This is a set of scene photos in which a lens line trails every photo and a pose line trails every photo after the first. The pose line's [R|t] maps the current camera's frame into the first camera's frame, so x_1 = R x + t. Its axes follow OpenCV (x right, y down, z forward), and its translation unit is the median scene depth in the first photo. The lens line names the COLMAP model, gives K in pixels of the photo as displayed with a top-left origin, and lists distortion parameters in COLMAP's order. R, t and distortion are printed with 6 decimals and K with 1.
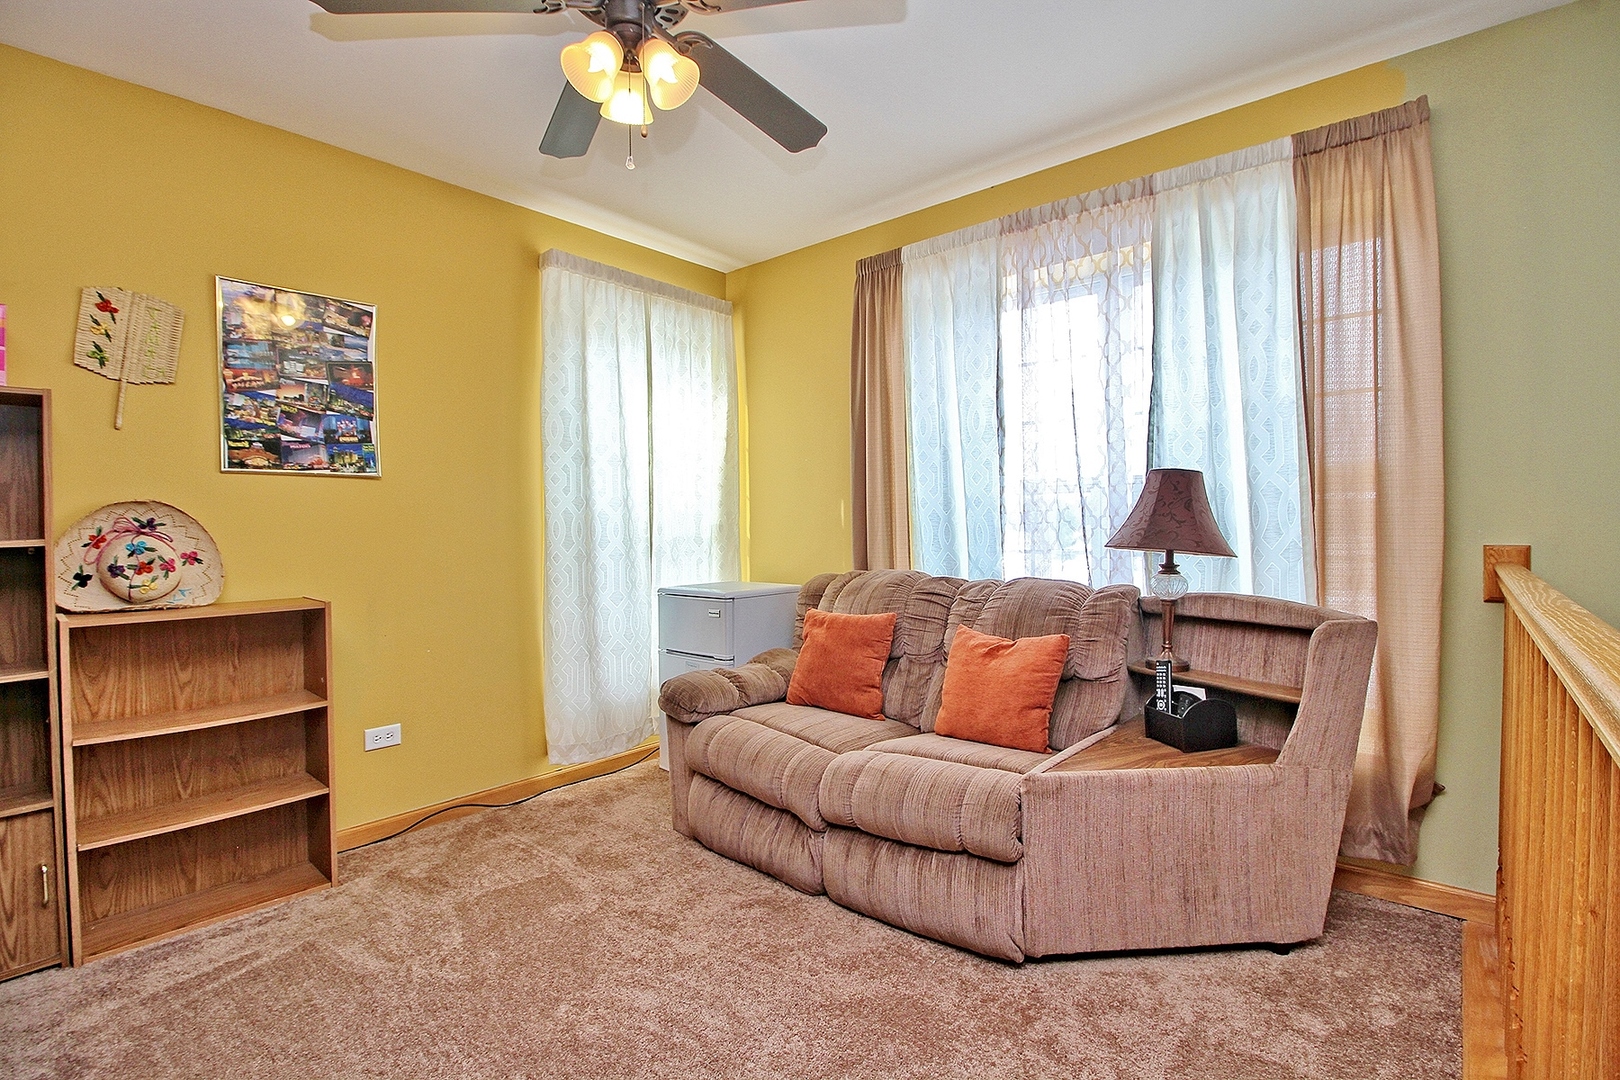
lens RADIAL K [[750.8, 0, 804.5], [0, 750.8, 536.8], [0, 0, 1]] dist [0.001872, -0.016007]
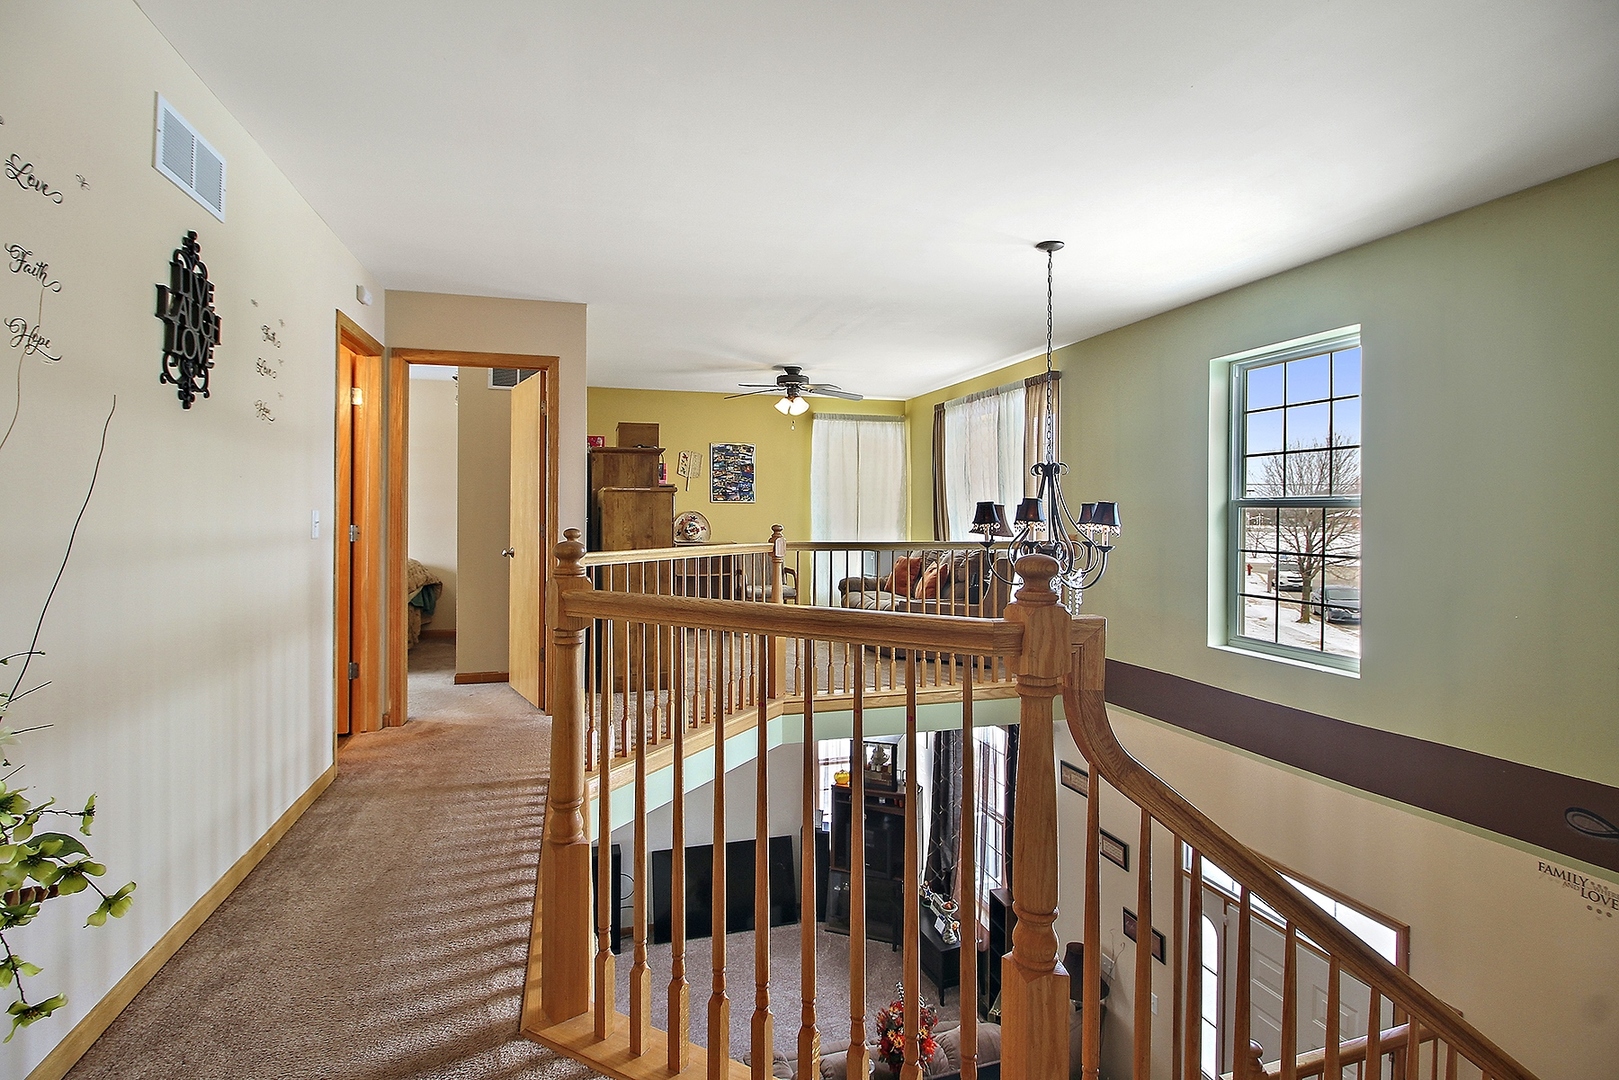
lens RADIAL K [[750.4, 0, 804.0], [0, 750.4, 536.8], [0, 0, 1]] dist [0.001872, -0.016007]
pose [[0.834844, 0.032125, -0.549549, 1.272667], [-0.019862, 0.999404, 0.028248, -0.033945], [0.550129, -0.012667, 0.834984, -1.416906]]
